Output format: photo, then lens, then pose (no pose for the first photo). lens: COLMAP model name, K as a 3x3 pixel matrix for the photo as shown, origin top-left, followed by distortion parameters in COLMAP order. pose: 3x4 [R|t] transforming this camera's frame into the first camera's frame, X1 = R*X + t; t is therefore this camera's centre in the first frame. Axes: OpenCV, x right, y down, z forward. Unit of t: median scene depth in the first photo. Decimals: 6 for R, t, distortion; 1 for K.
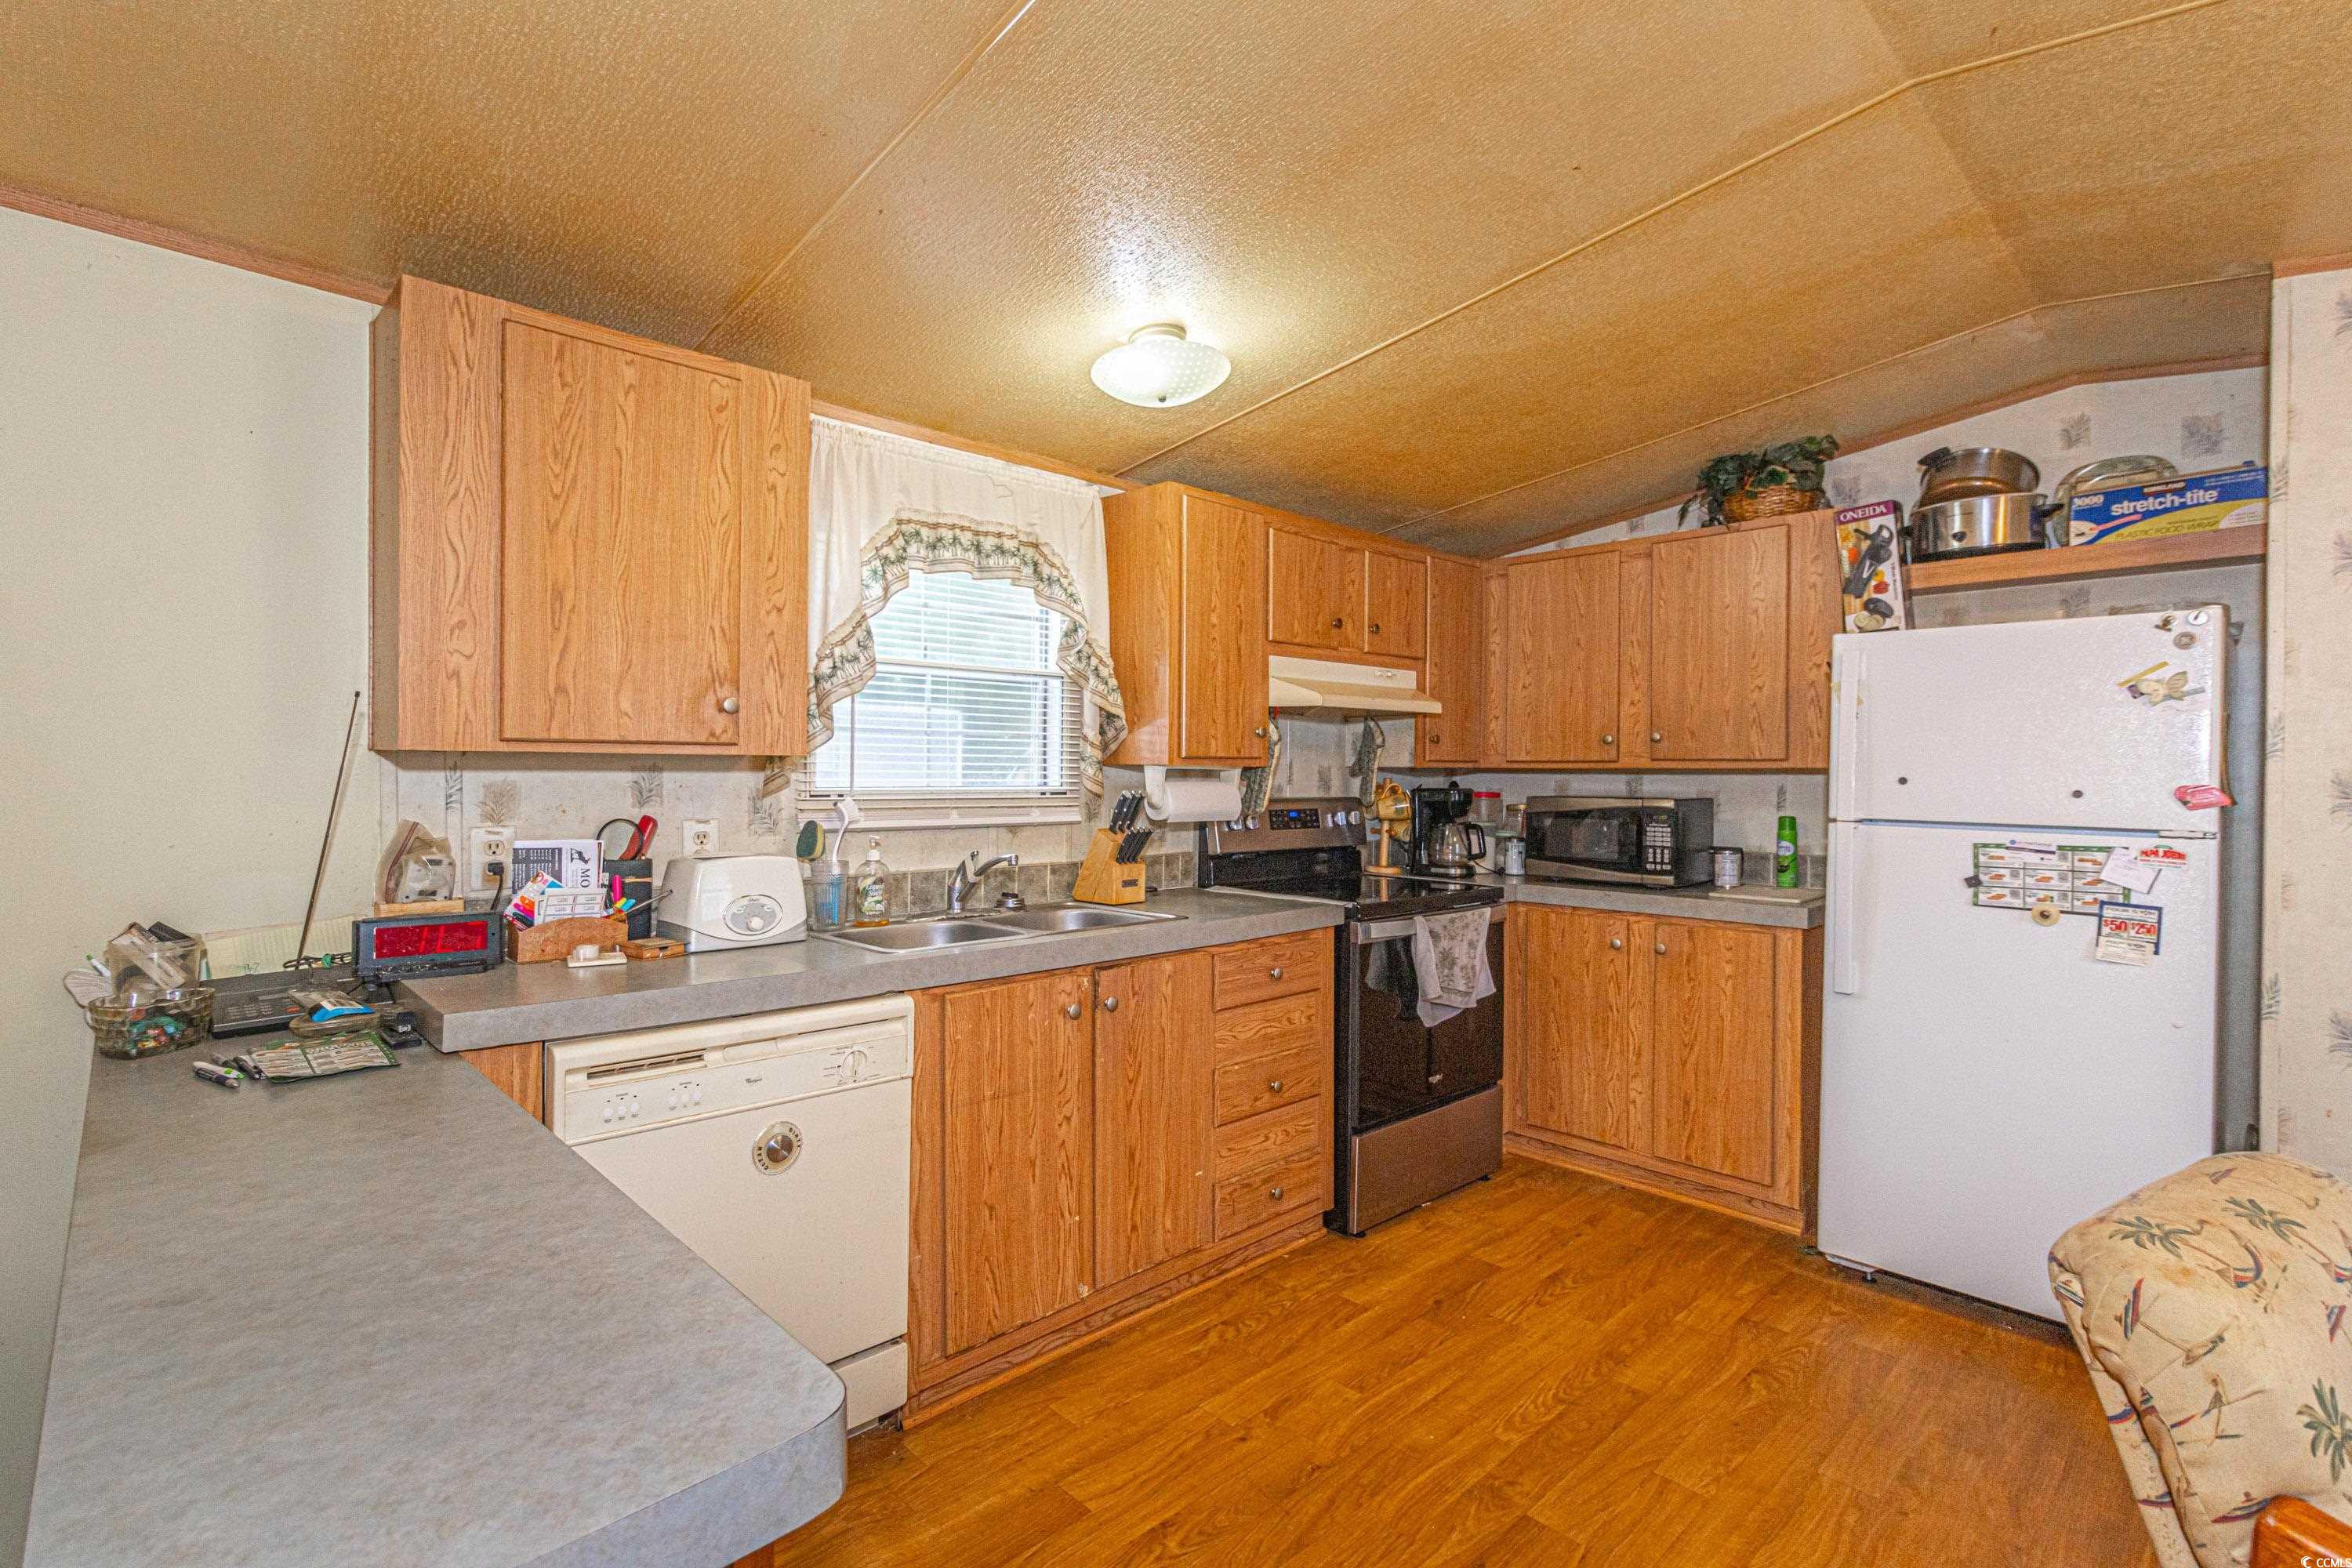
lens RADIAL K [[1084.3, 0, 1169.4], [0, 1084.3, 771.2], [0, 0, 1]] dist [0.002719, 0.000221]
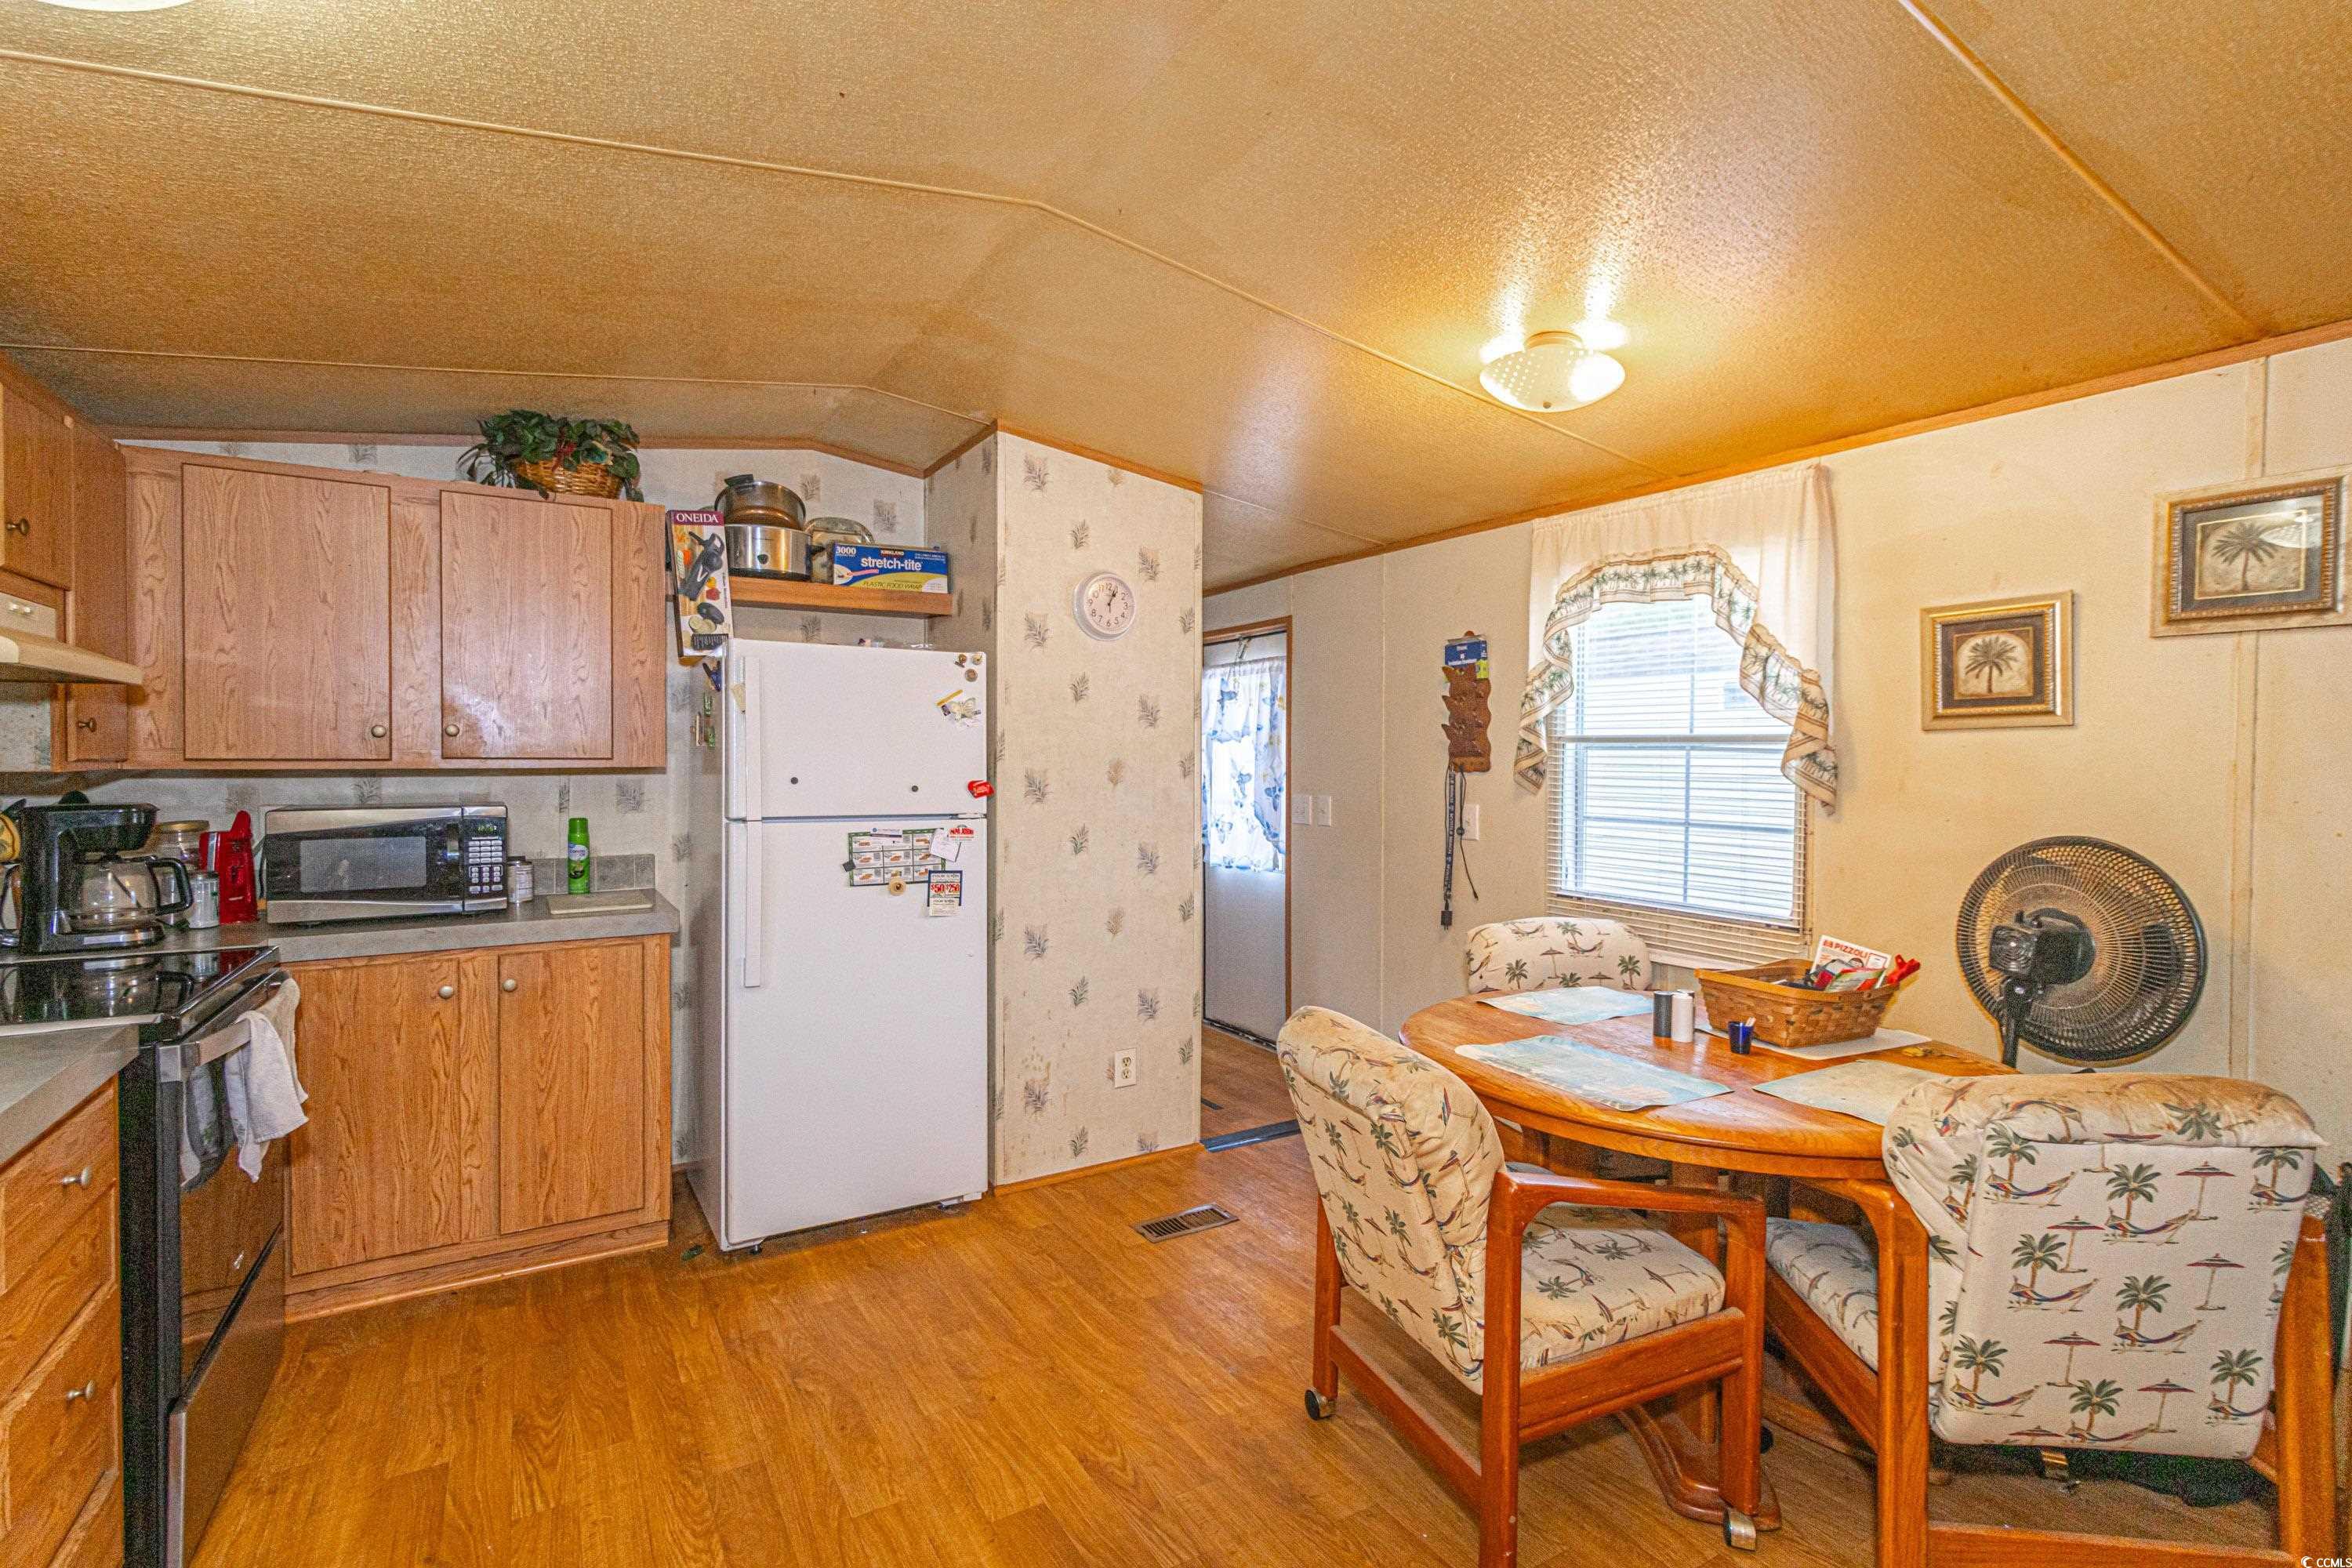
lens RADIAL K [[1084.3, 0, 1168.8], [0, 1084.3, 777.8], [0, 0, 1]] dist [0.002719, 0.000221]
pose [[0.219316, -0.021962, 0.975407, -0.289230], [0.001442, 0.999753, 0.022186, -0.016669], [-0.975653, -0.003459, 0.219293, 0.372802]]
